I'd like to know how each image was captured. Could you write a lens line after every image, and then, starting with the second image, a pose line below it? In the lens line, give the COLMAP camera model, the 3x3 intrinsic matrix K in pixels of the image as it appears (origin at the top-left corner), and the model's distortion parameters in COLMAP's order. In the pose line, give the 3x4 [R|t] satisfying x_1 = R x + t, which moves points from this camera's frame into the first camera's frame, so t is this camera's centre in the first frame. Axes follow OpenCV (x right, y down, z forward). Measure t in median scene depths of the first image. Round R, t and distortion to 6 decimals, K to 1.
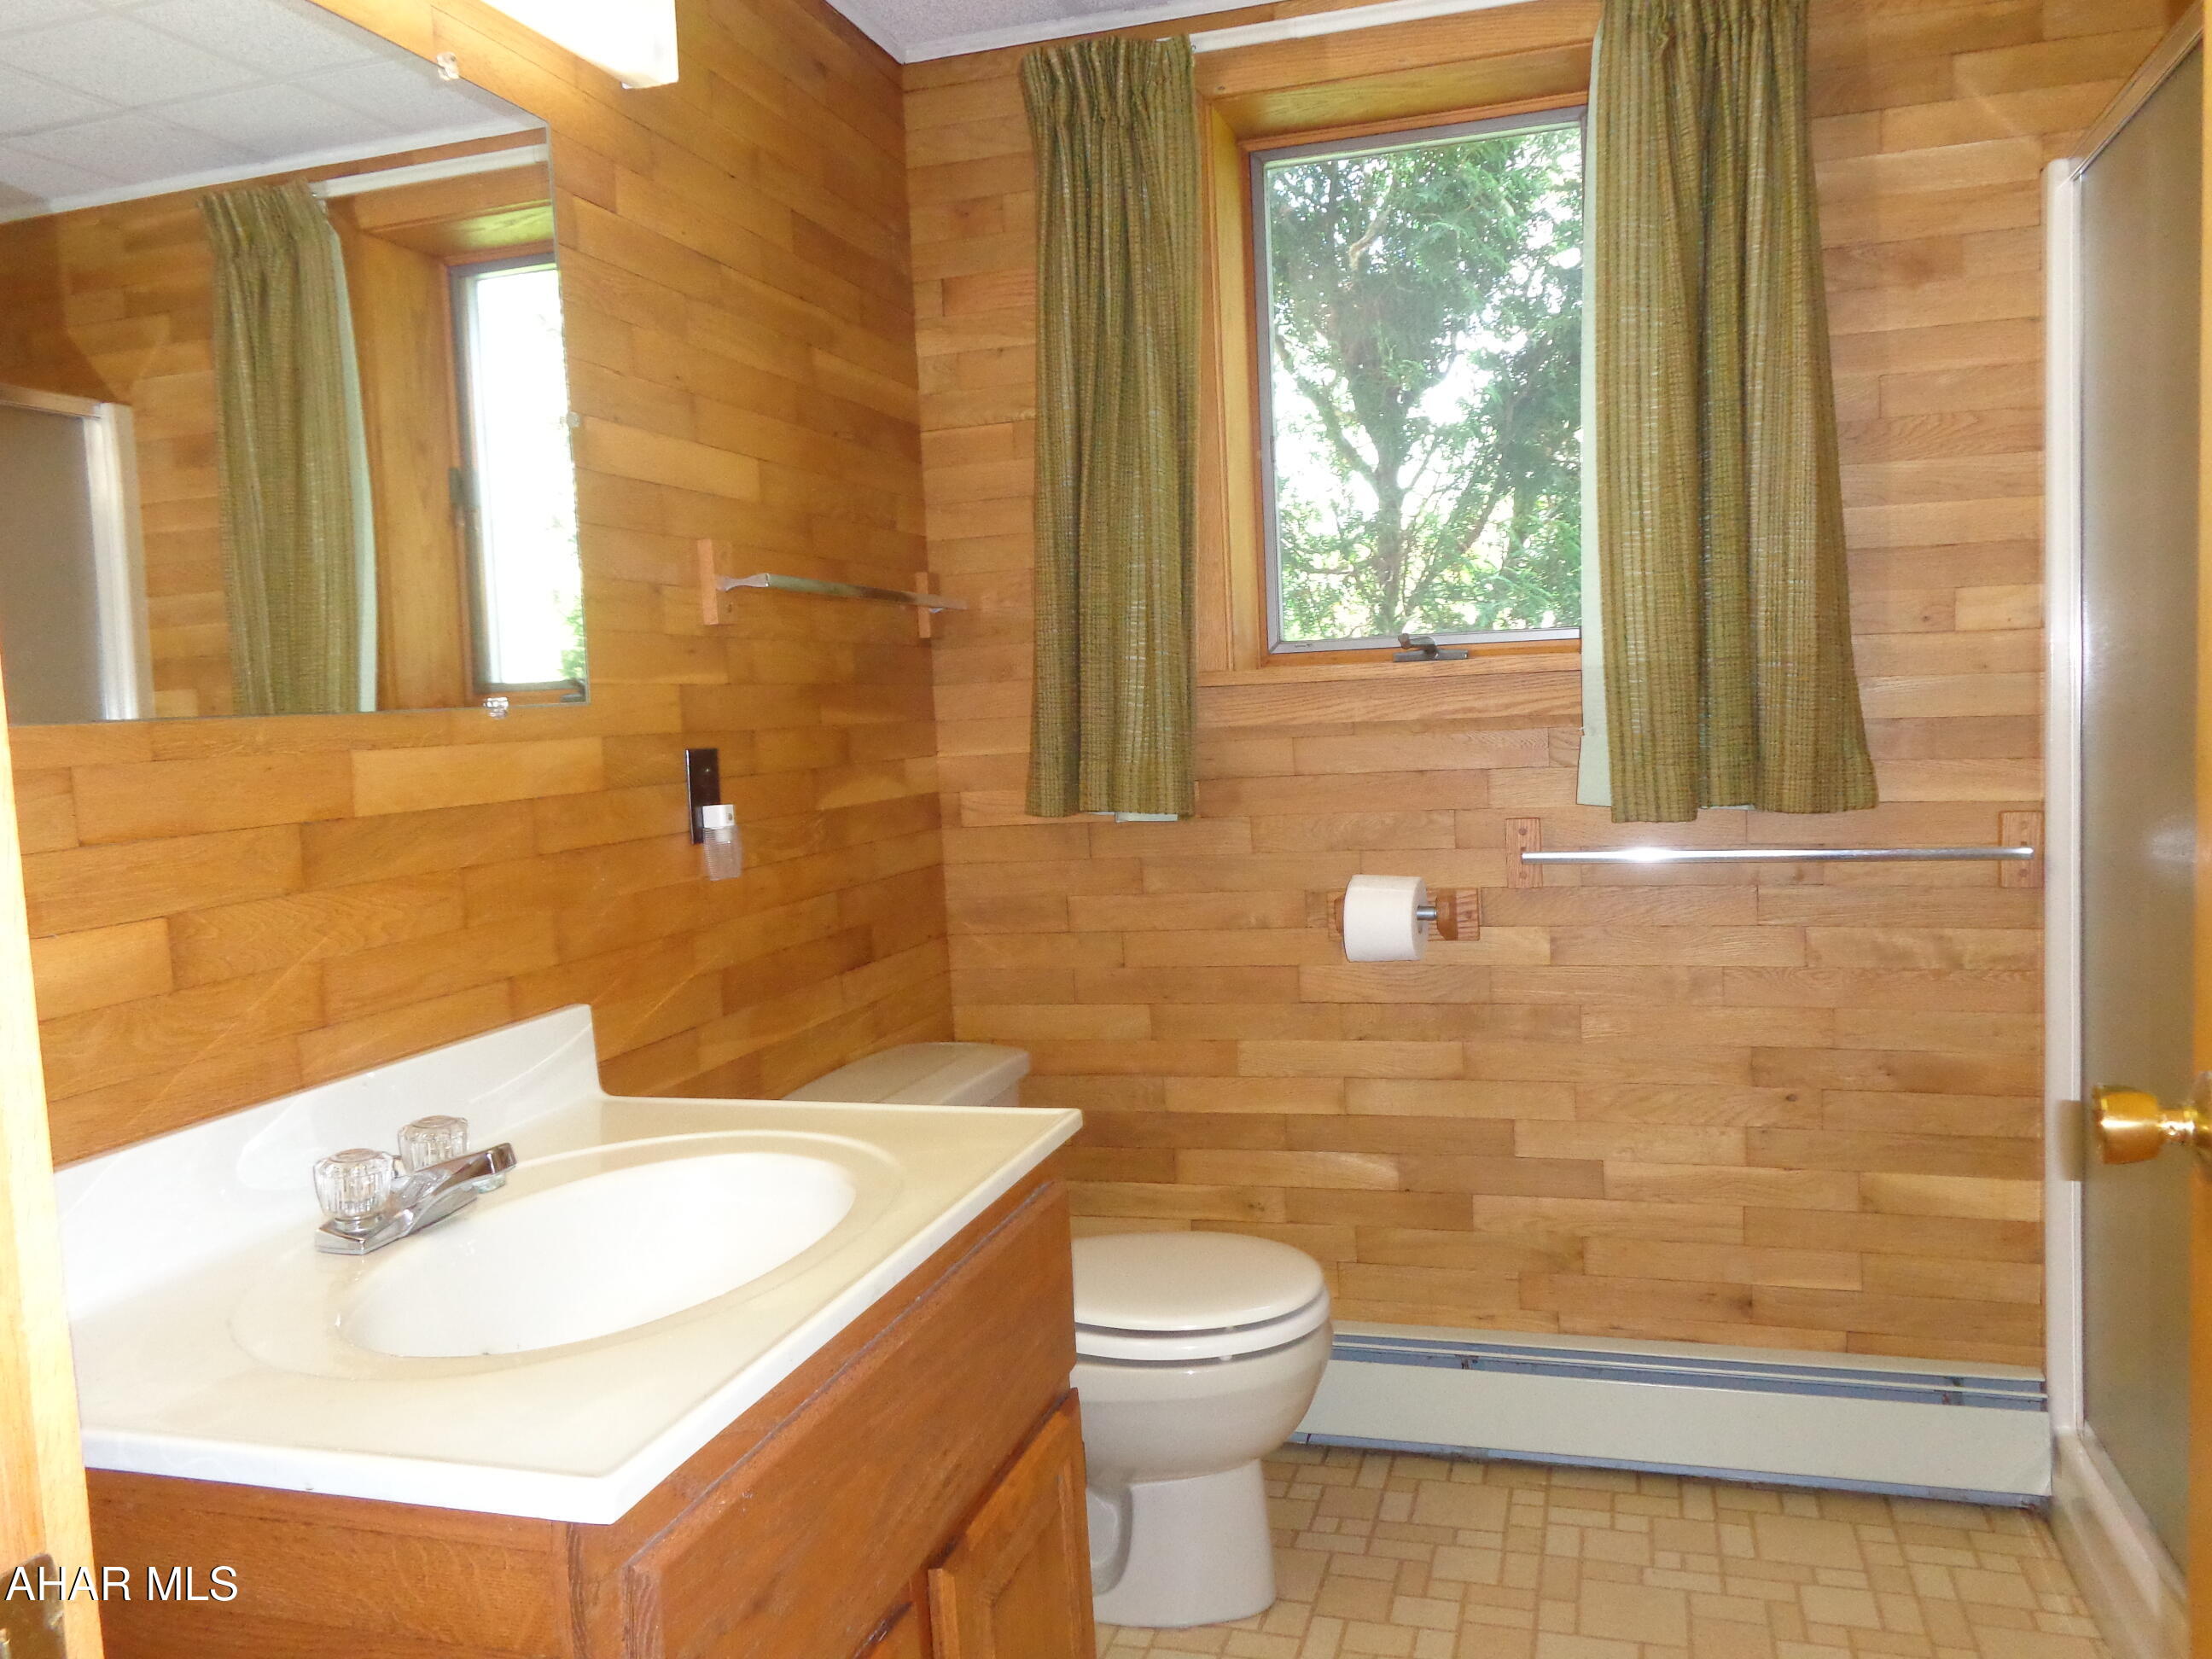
lens RADIAL K [[1668.9, 0, 1106.0], [0, 1668.9, 829.5], [0, 0, 1]] dist [-0.037236, 0.056067]
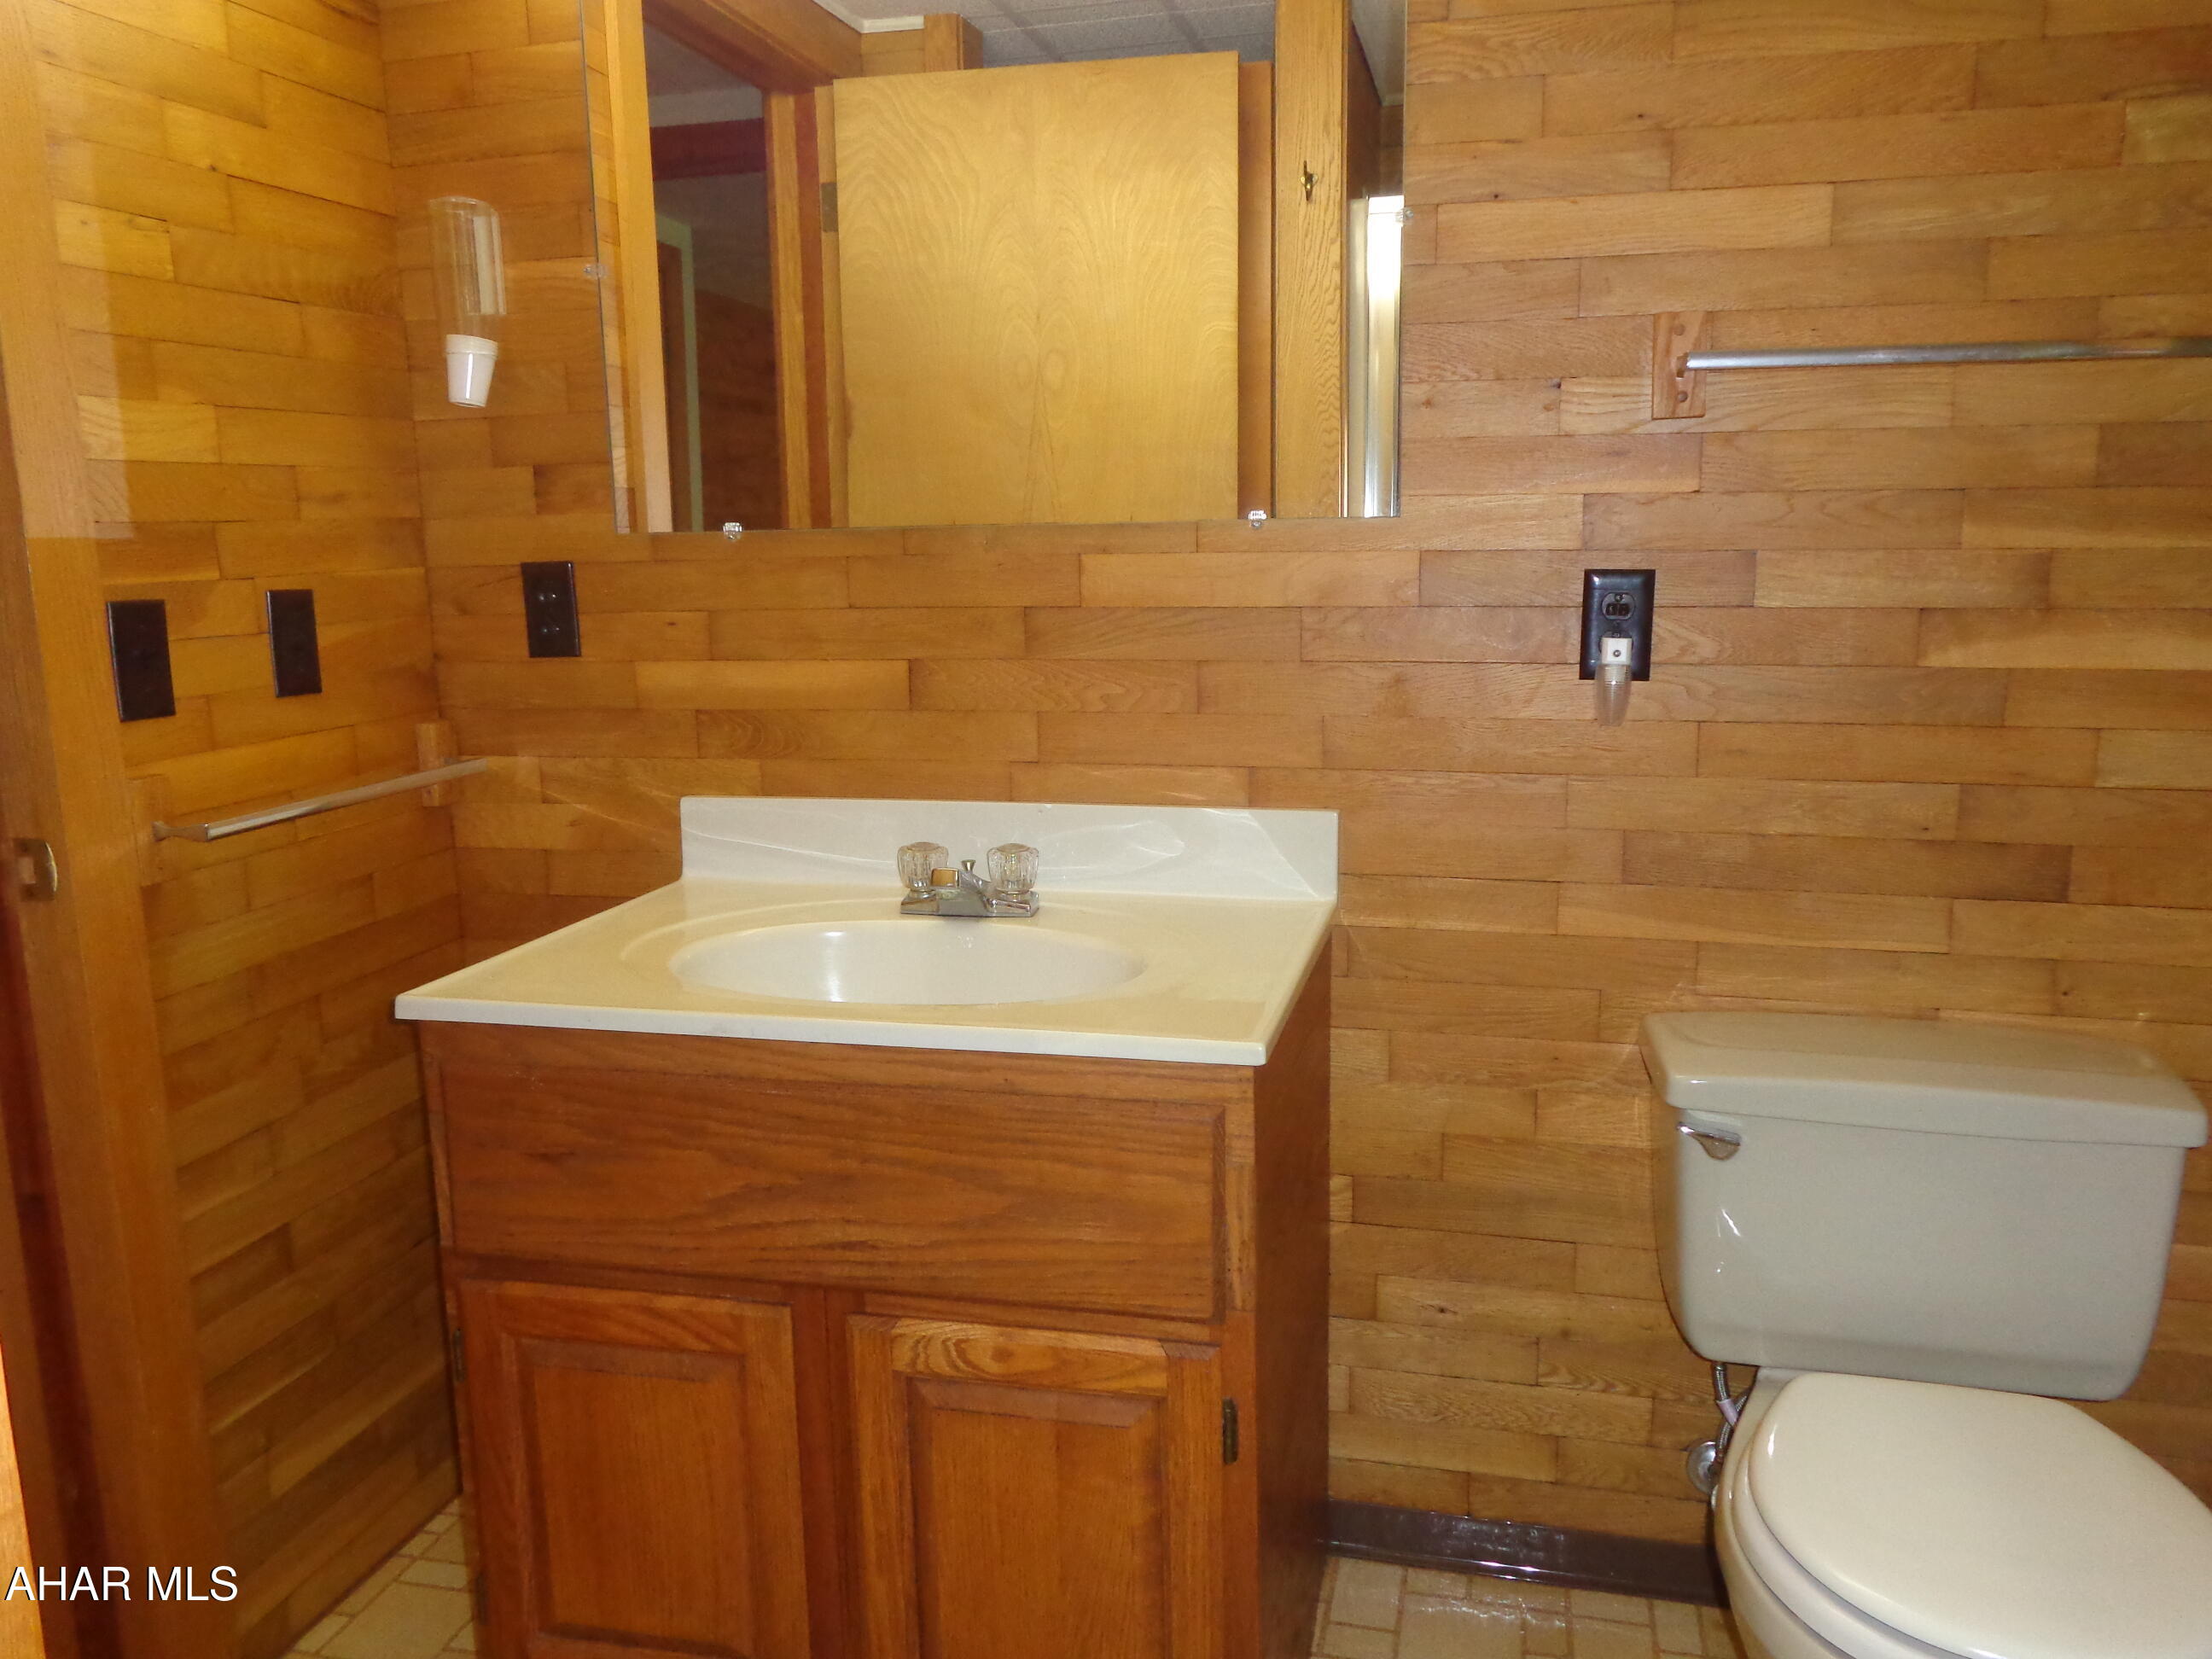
lens RADIAL K [[1668.9, 0, 1106.0], [0, 1668.9, 829.5], [0, 0, 1]] dist [-0.037236, 0.056067]
pose [[0.054657, 0.227733, -0.972188, 0.615824], [-0.062880, 0.972496, 0.224270, -0.096541], [0.996523, 0.048873, 0.067474, 0.706068]]
